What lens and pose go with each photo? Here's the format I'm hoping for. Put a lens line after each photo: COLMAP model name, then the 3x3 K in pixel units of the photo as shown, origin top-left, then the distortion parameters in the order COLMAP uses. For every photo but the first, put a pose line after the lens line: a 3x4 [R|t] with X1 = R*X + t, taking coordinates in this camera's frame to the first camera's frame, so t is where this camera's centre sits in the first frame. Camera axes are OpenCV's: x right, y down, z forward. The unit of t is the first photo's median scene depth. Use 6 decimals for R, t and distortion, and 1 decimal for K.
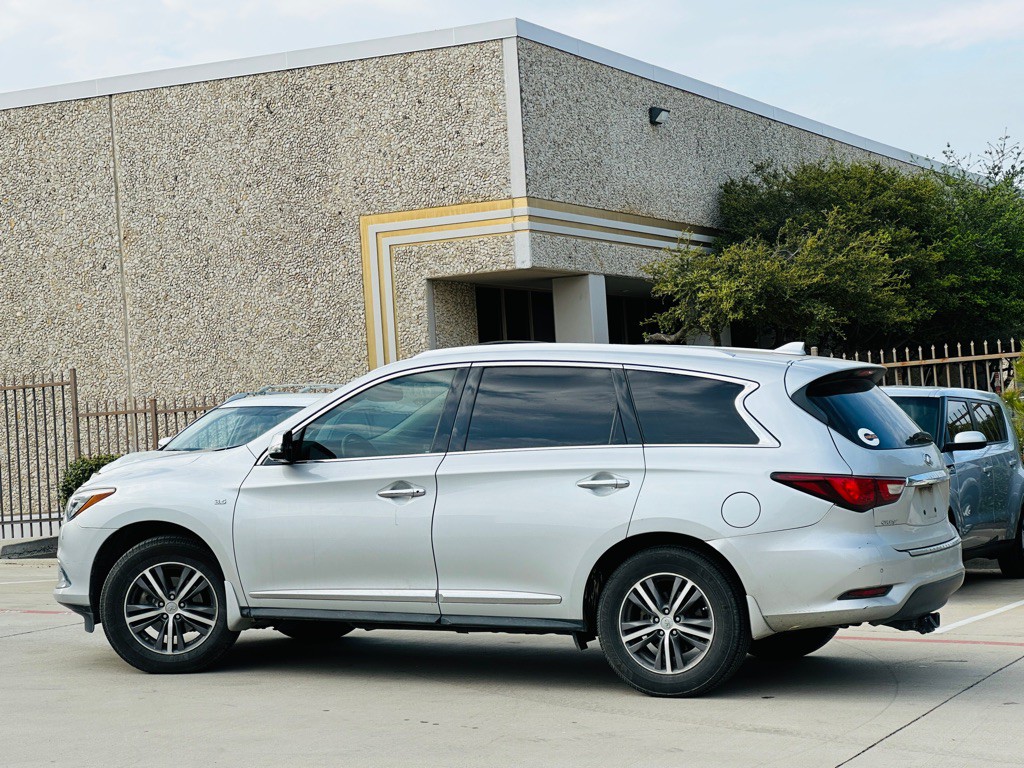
lens RADIAL K [[2365.7, 0, 512.0], [0, 2365.7, 384.0], [0, 0, 1]] dist [-0.007197, 3.610399]
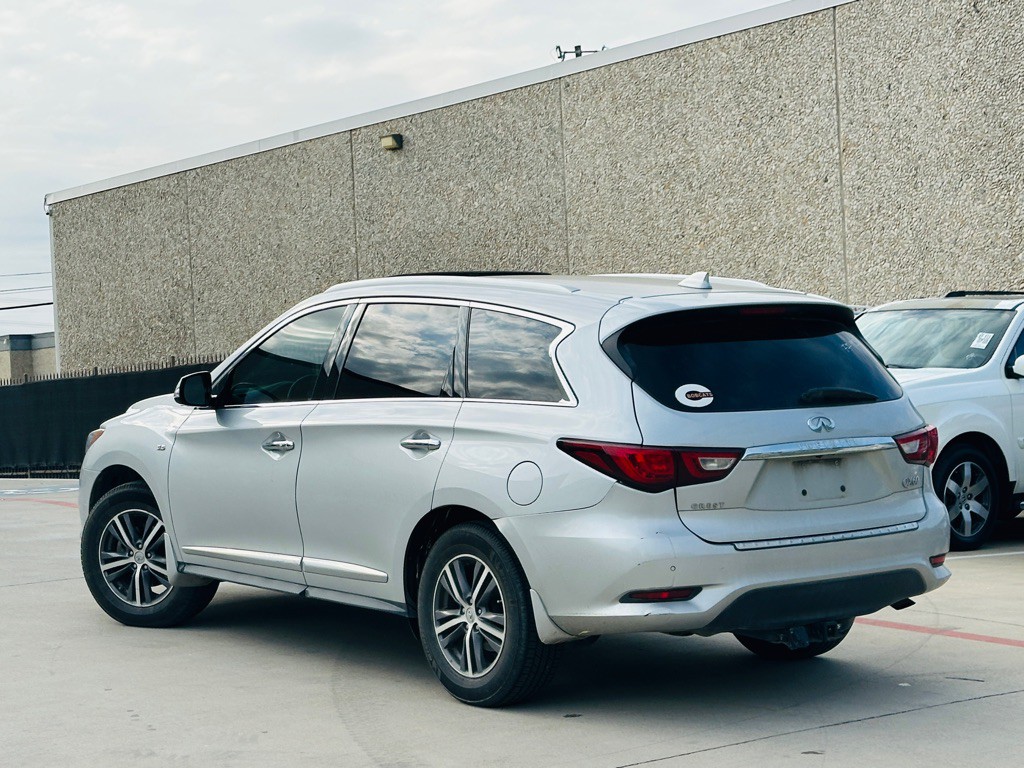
lens RADIAL K [[2177.3, 0, 512.0], [0, 2177.3, 384.0], [0, 0, 1]] dist [0.190176, -0.121003]
pose [[0.879443, 0.016774, -0.475709, 0.158577], [0.004871, 0.999009, 0.044231, -0.004837], [0.475980, -0.041216, 0.878490, 0.123042]]
